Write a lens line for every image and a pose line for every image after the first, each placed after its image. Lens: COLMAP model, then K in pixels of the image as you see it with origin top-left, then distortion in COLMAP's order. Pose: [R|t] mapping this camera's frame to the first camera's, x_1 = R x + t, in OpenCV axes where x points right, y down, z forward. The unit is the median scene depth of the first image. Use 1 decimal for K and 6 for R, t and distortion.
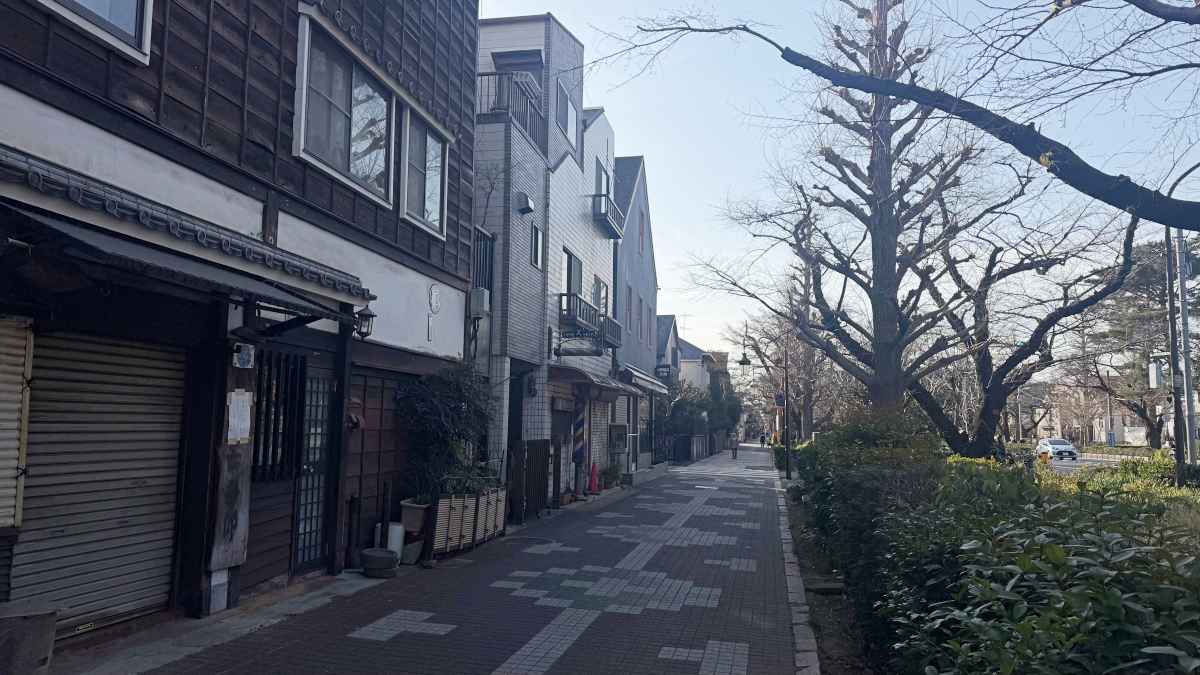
lens RADIAL K [[842.7, 0, 600.0], [0, 842.7, 337.5], [0, 0, 1]] dist [0.080930, -0.089322]
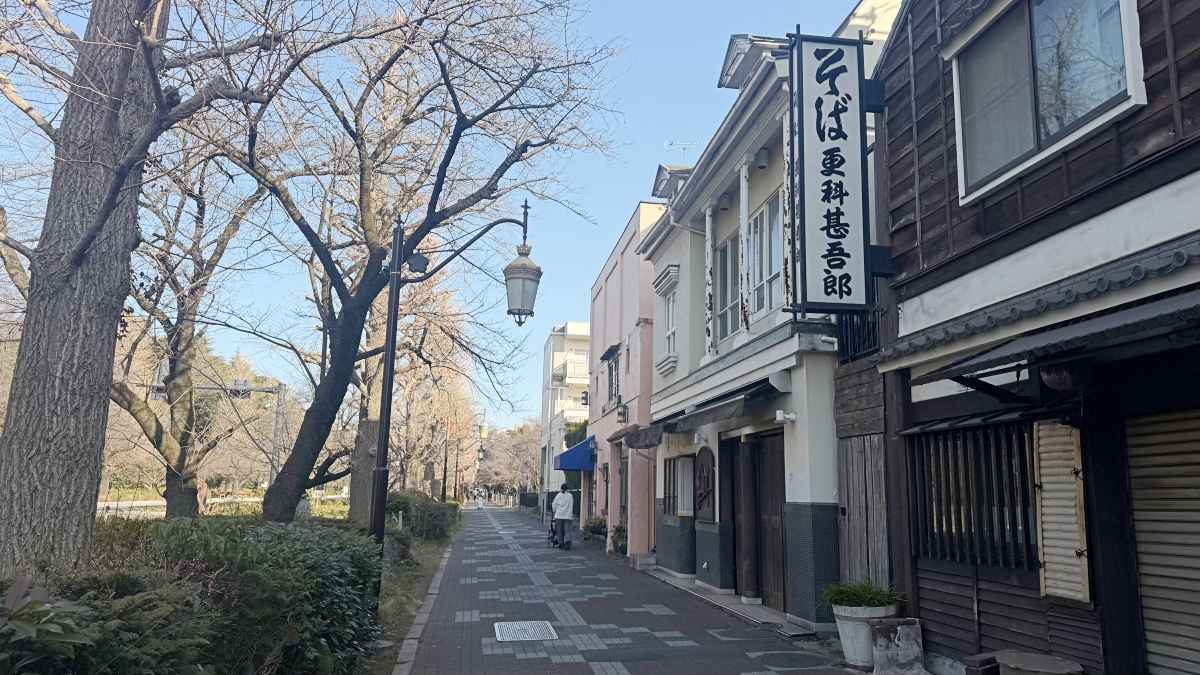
lens RADIAL K [[842.7, 0, 600.0], [0, 842.7, 337.5], [0, 0, 1]] dist [0.080930, -0.089322]
pose [[-0.940559, -0.098015, -0.325179, 0.223535], [0.001131, 0.956542, -0.291591, 0.148846], [0.339628, -0.274626, -0.899574, 1.309843]]
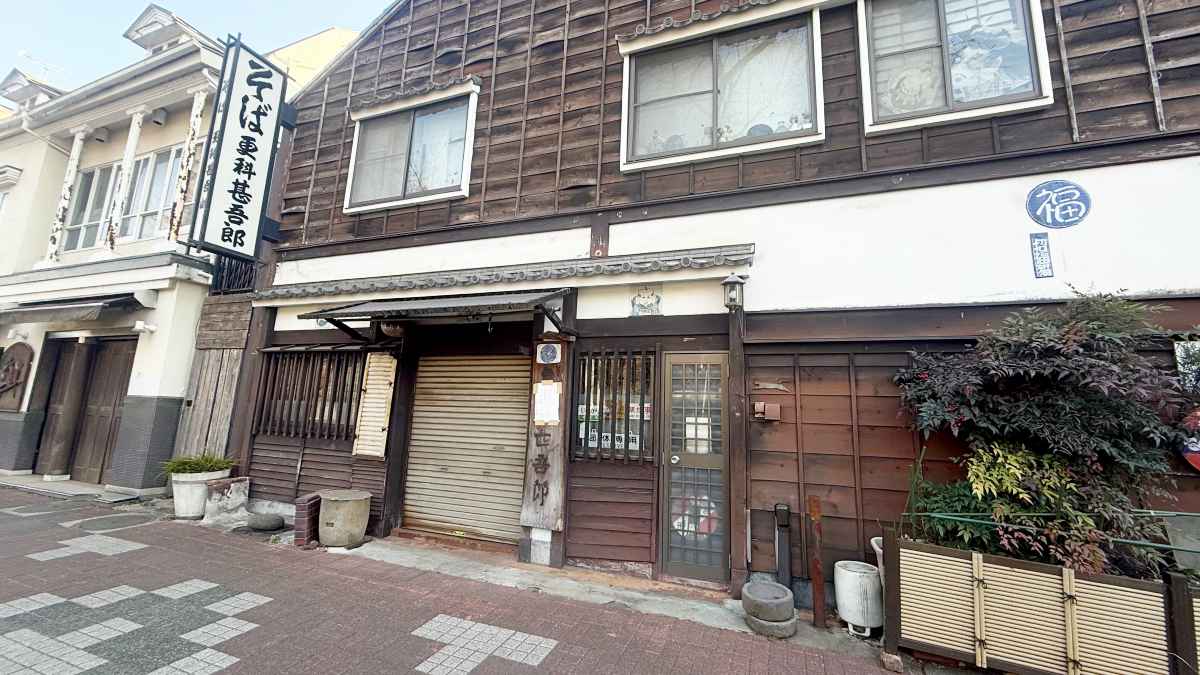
lens RADIAL K [[480.4, 0, 600.0], [0, 480.4, 337.5], [0, 0, 1]] dist [-0.002665, -0.000245]
pose [[-0.168036, -0.188387, -0.967613, 0.249191], [0.064111, 0.977403, -0.201427, 0.142841], [0.983694, -0.095881, -0.152161, 1.169466]]
